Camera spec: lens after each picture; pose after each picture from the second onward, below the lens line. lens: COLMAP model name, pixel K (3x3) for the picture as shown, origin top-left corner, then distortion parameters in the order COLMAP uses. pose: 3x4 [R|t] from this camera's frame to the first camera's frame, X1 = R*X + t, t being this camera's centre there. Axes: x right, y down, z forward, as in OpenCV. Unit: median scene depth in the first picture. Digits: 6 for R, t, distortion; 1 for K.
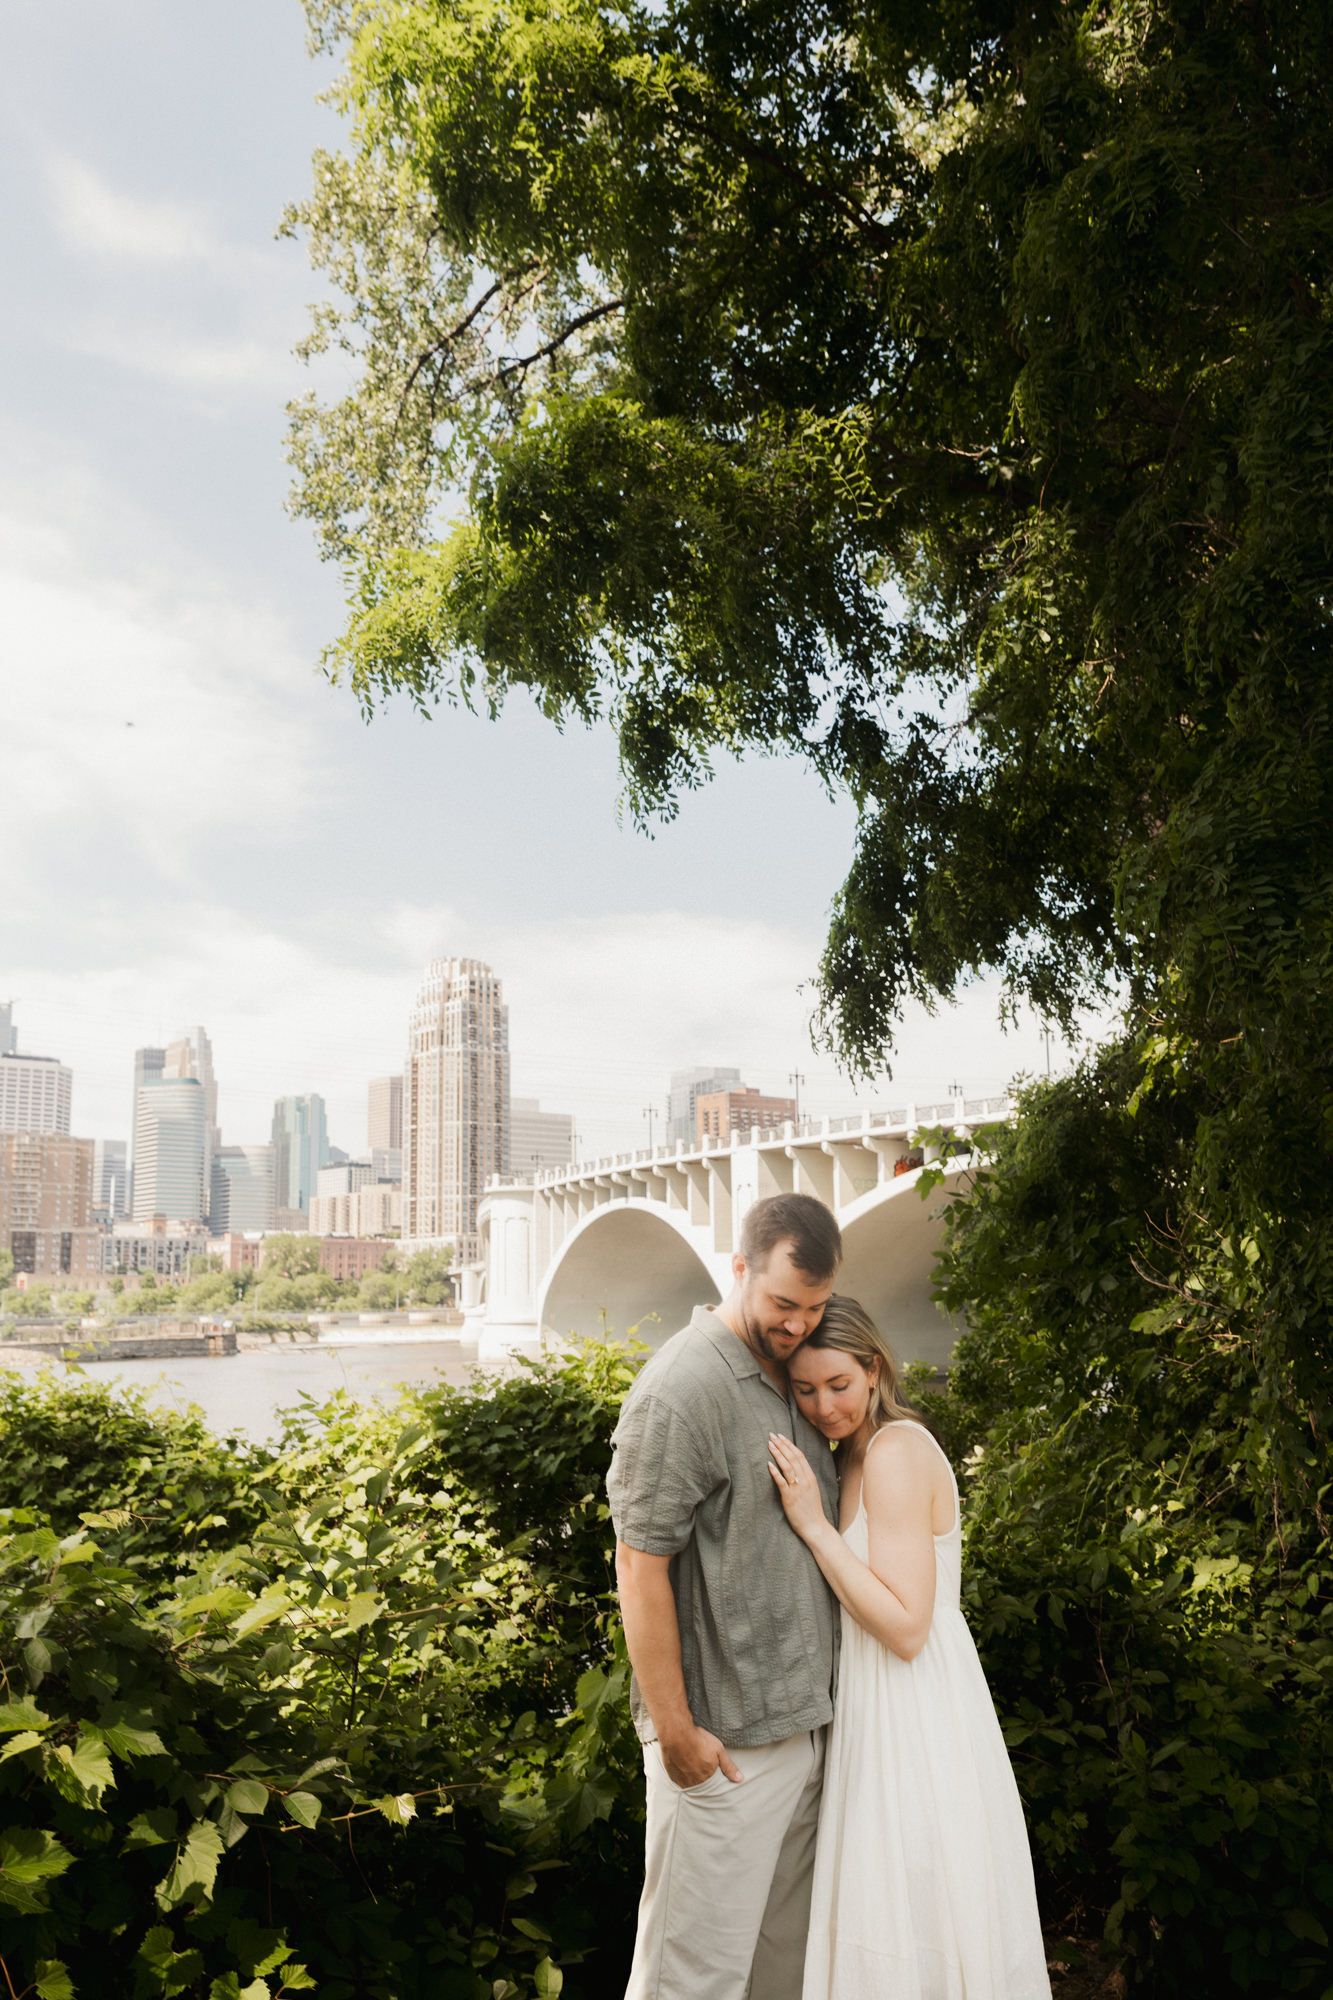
lens RADIAL K [[1519.1, 0, 666.5], [0, 1519.1, 1000.0], [0, 0, 1]] dist [-0.078622, 0.085045]
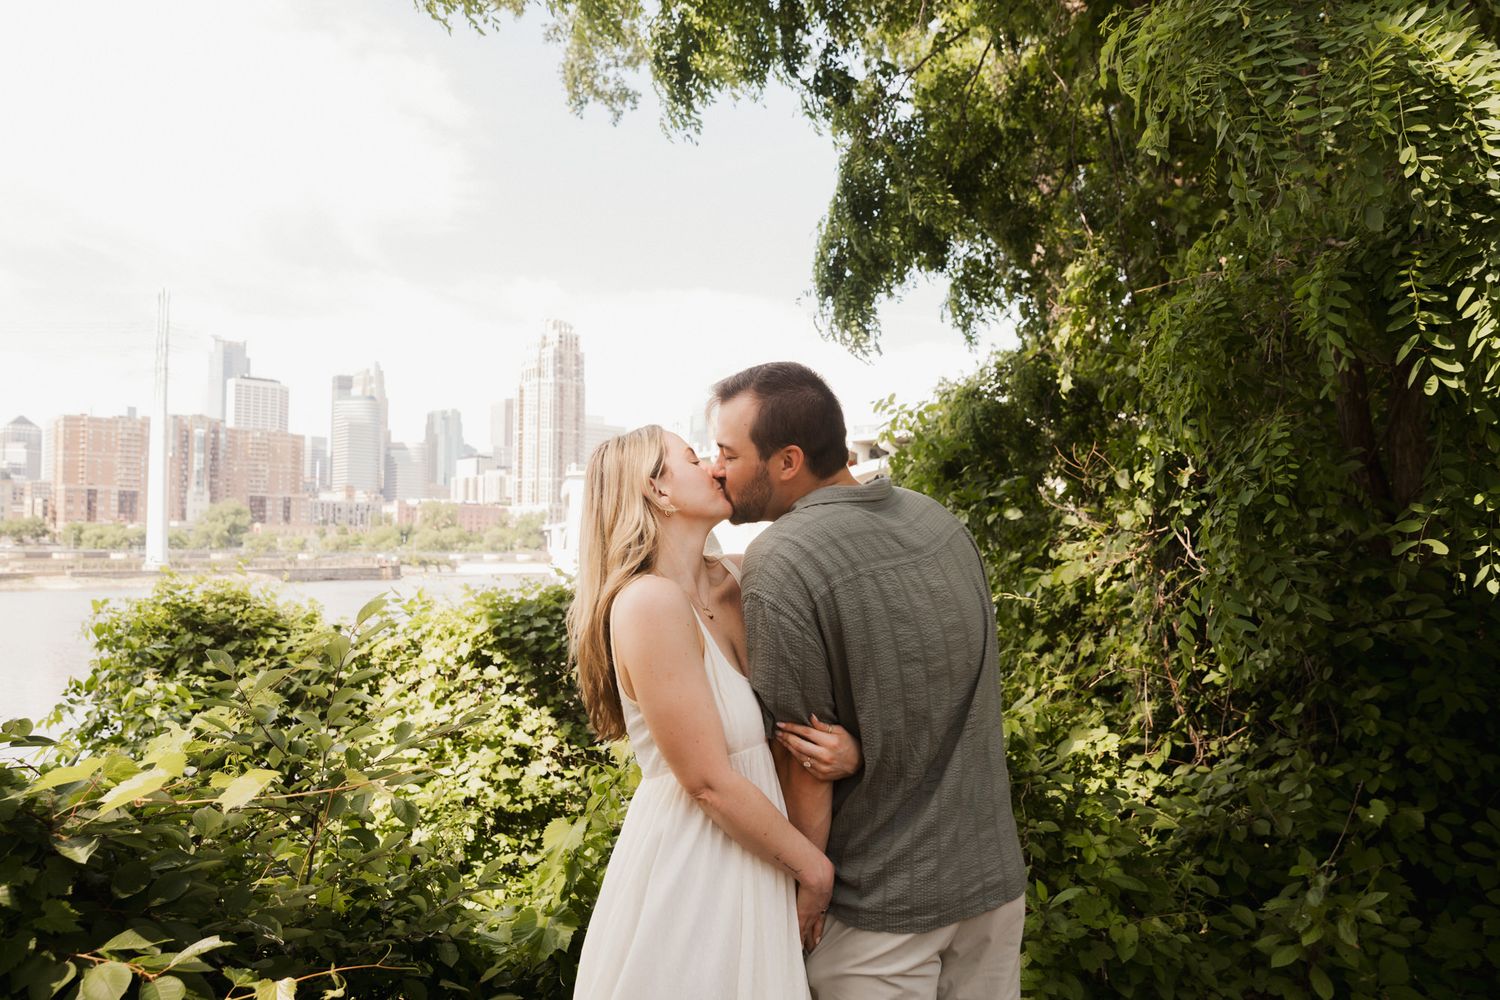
lens RADIAL K [[1006.4, 0, 733.2], [0, 1006.4, 509.9], [0, 0, 1]] dist [-0.074071, 0.082224]
pose [[0.998621, 0.026110, 0.045540, 0.016517], [-0.032836, 0.987551, 0.153832, 0.046300], [-0.040957, -0.155115, 0.987047, 0.137135]]
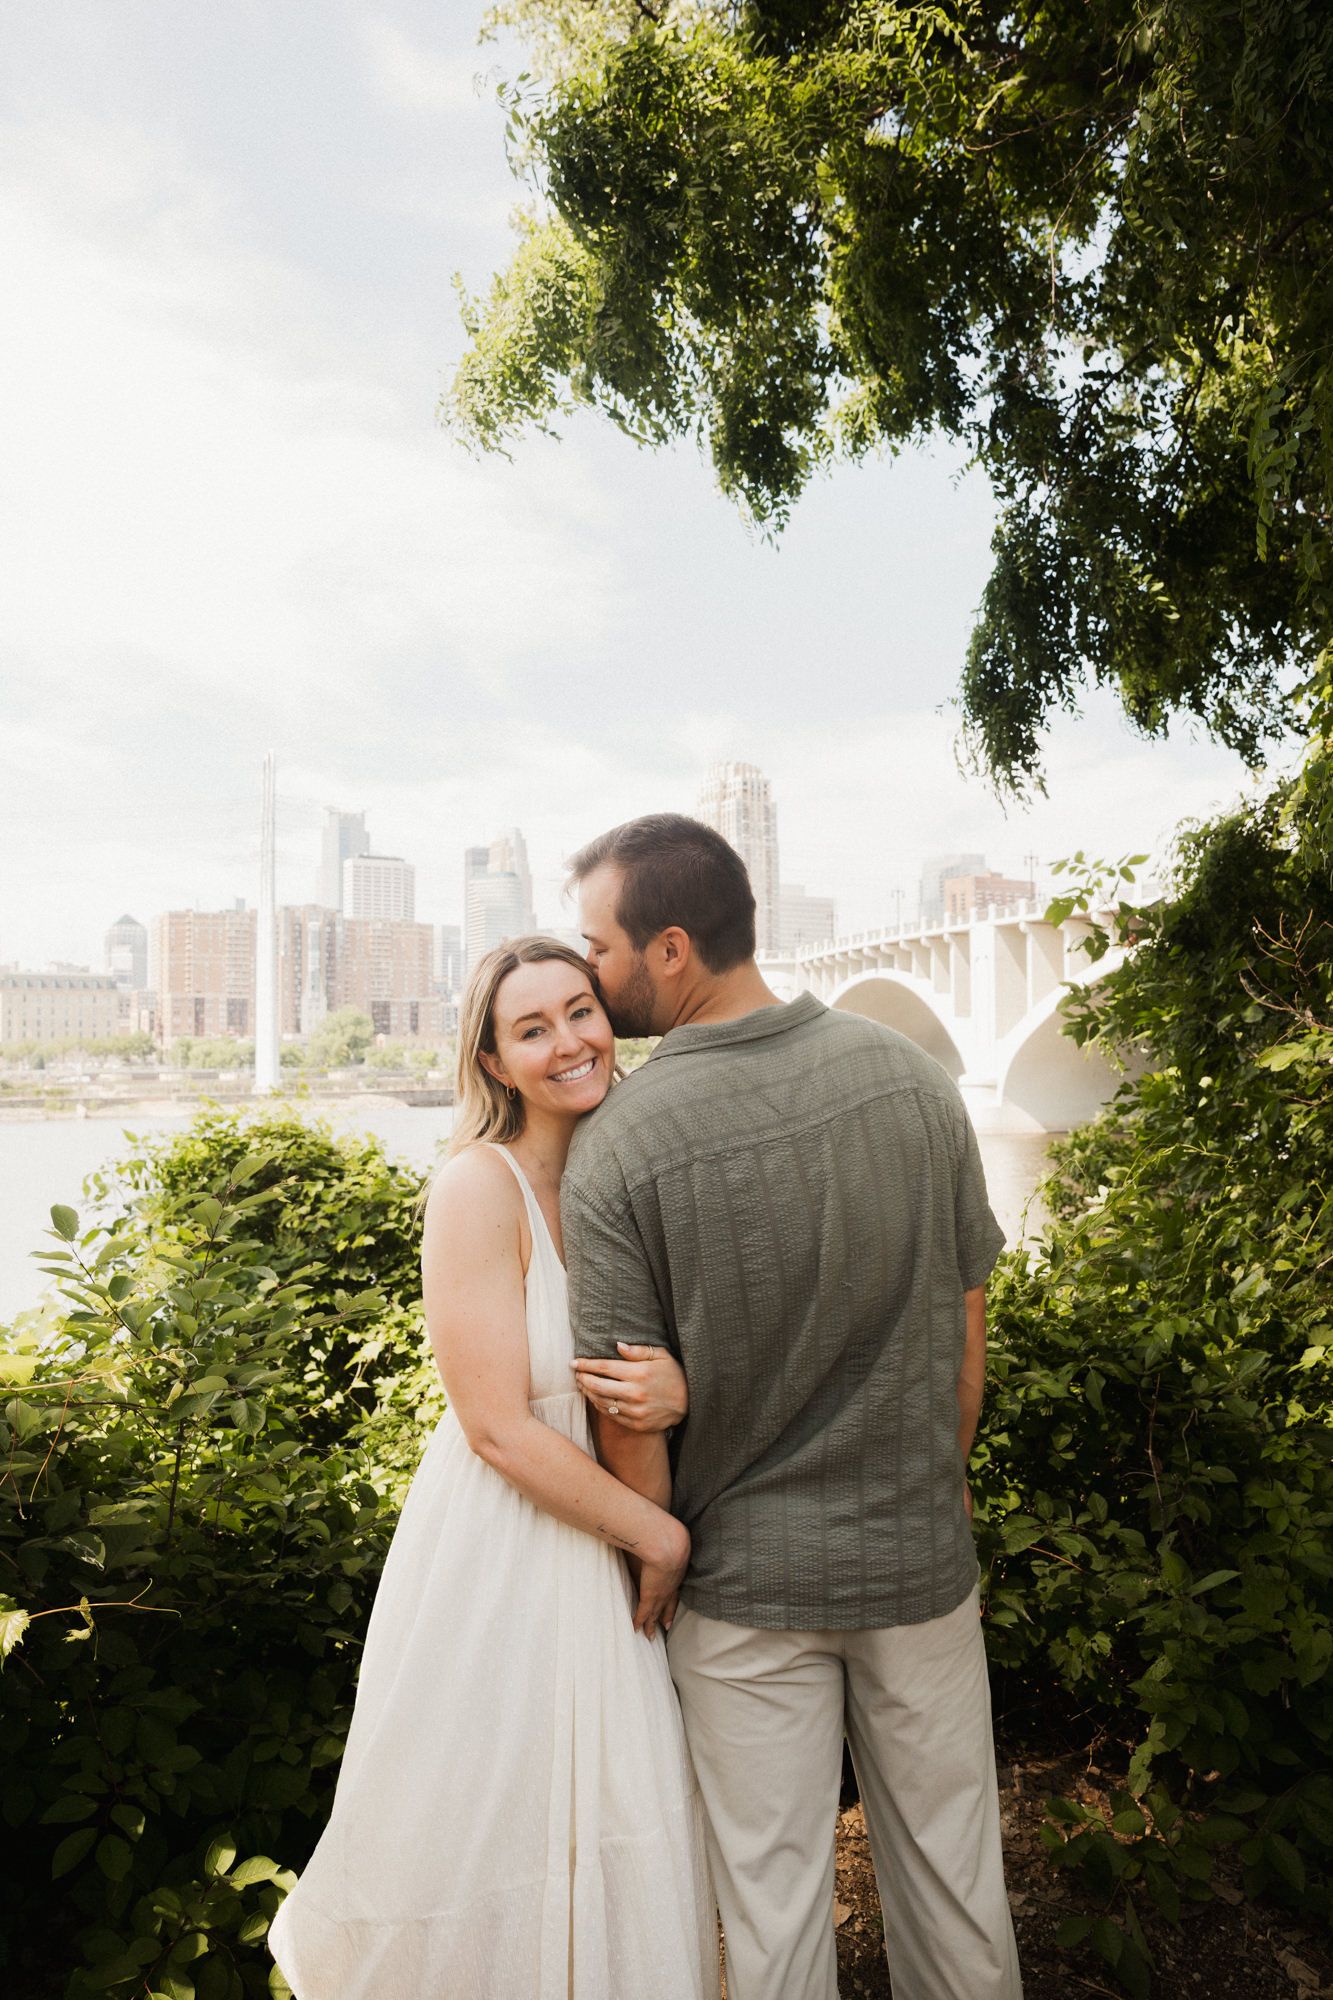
lens RADIAL K [[1323.5, 0, 666.3], [0, 1323.5, 1033.3], [0, 0, 1]] dist [-0.063751, 0.080707]
pose [[0.982343, 0.006571, -0.186973, 0.076738], [0.026436, 0.984481, 0.173491, 0.042850], [0.185211, -0.175370, 0.966924, 0.149141]]
